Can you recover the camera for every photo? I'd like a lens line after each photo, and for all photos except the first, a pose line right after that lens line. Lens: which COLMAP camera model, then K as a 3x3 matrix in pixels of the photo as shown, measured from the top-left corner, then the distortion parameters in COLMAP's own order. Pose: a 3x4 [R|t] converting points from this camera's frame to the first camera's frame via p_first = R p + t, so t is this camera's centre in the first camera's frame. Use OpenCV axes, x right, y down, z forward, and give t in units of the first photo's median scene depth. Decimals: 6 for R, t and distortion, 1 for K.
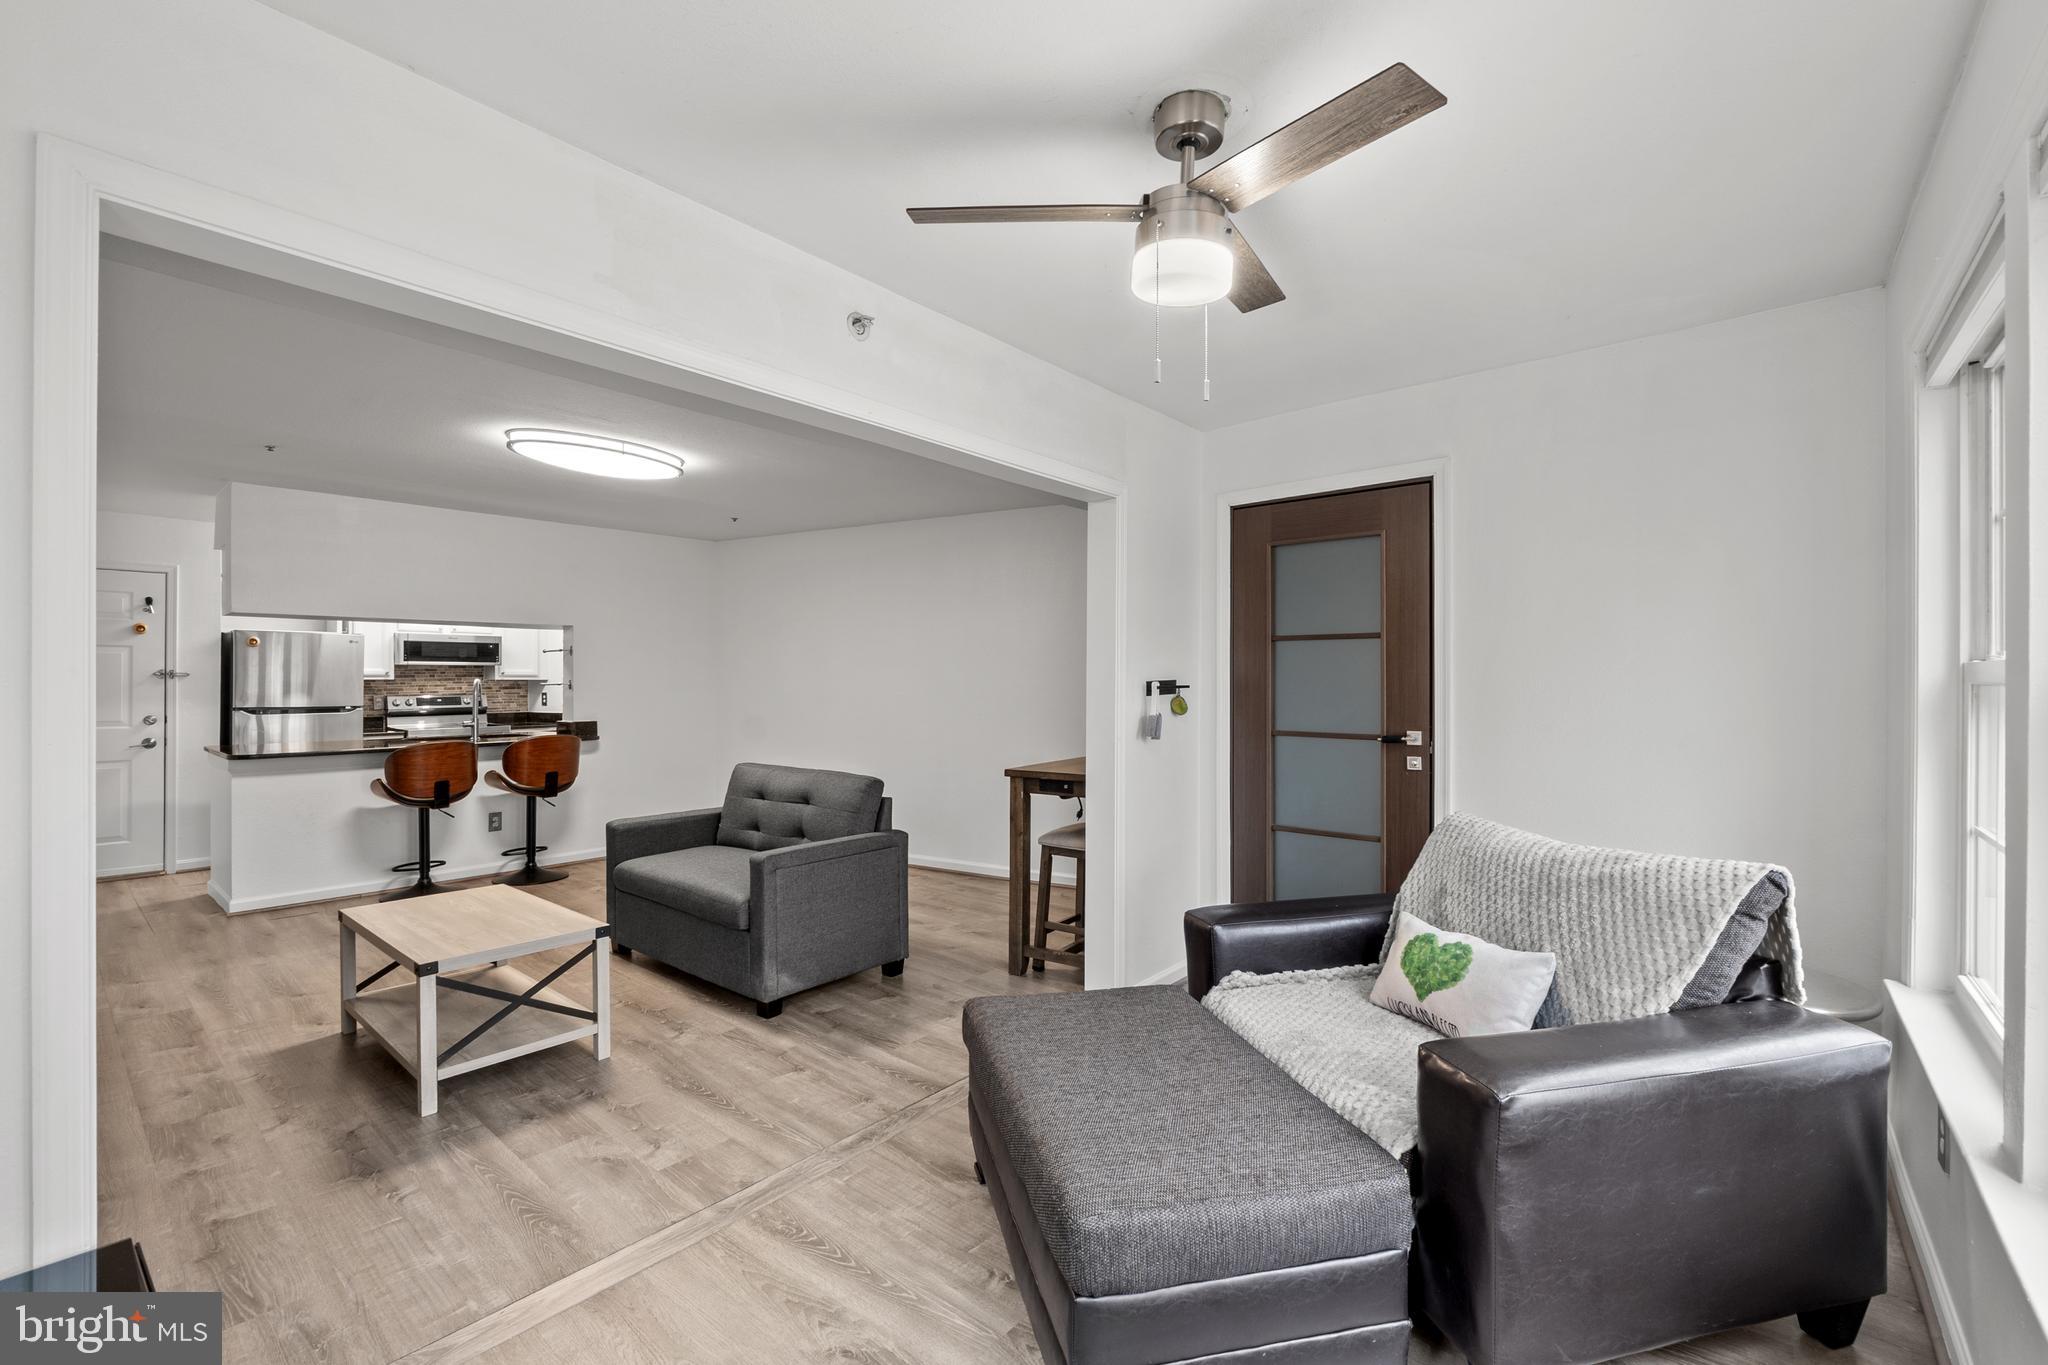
lens RADIAL K [[861.9, 0, 1024.0], [0, 861.9, 682.5], [0, 0, 1]] dist [-0.011618, 0.000441]
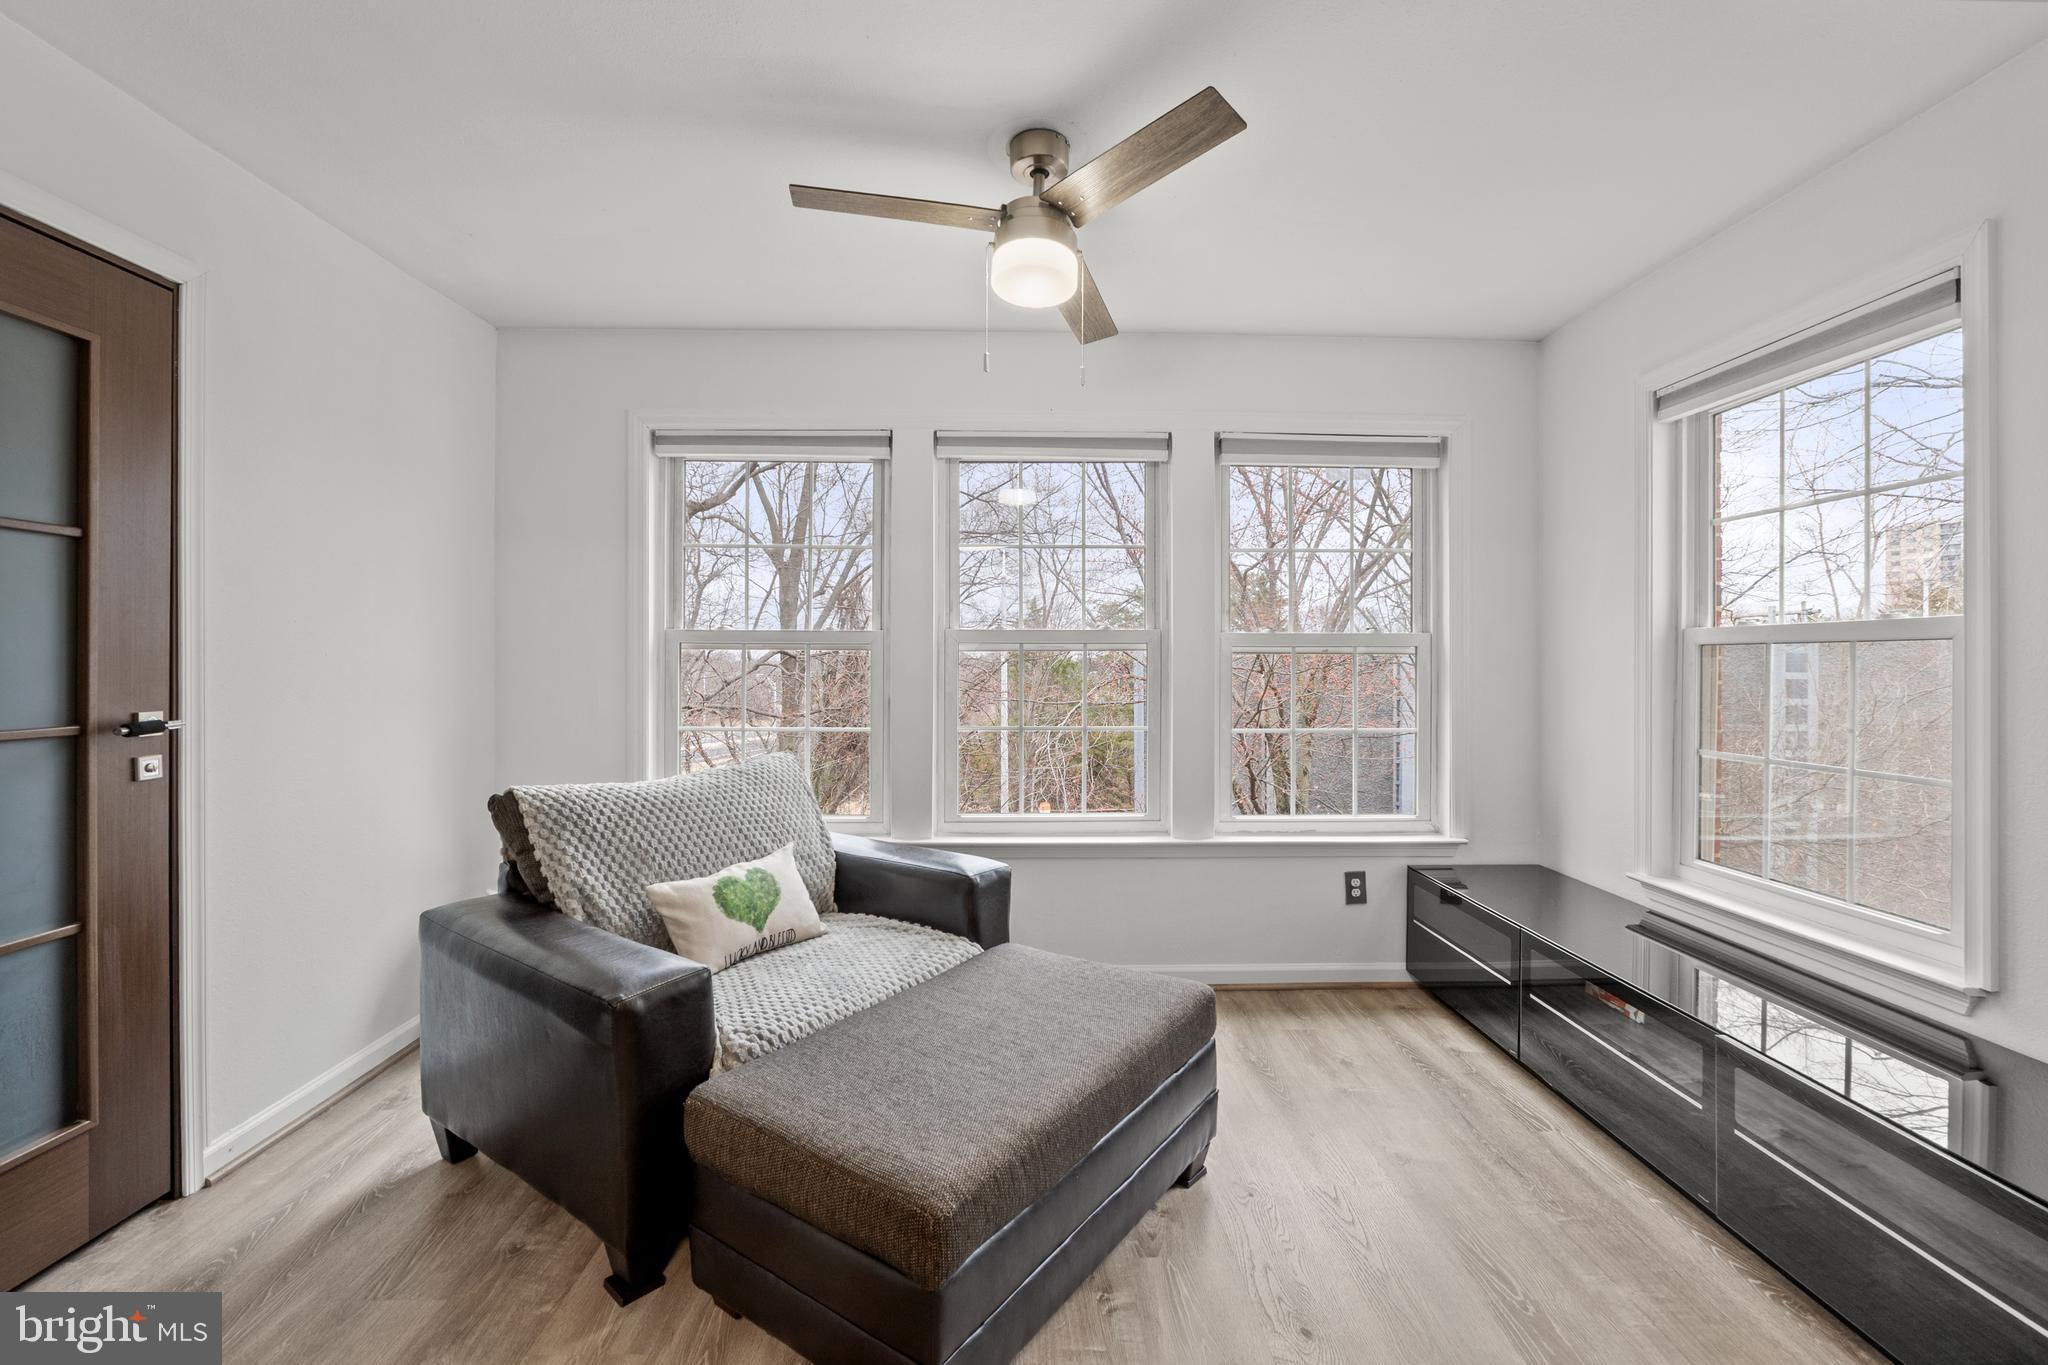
lens RADIAL K [[867.9, 0, 1027.1], [0, 867.9, 664.9], [0, 0, 1]] dist [-0.013992, -0.000019]
pose [[-0.663002, -0.003180, 0.748610, -0.220658], [-0.001847, 0.999995, 0.002612, 0.013771], [-0.748615, 0.000350, -0.663005, 0.574697]]
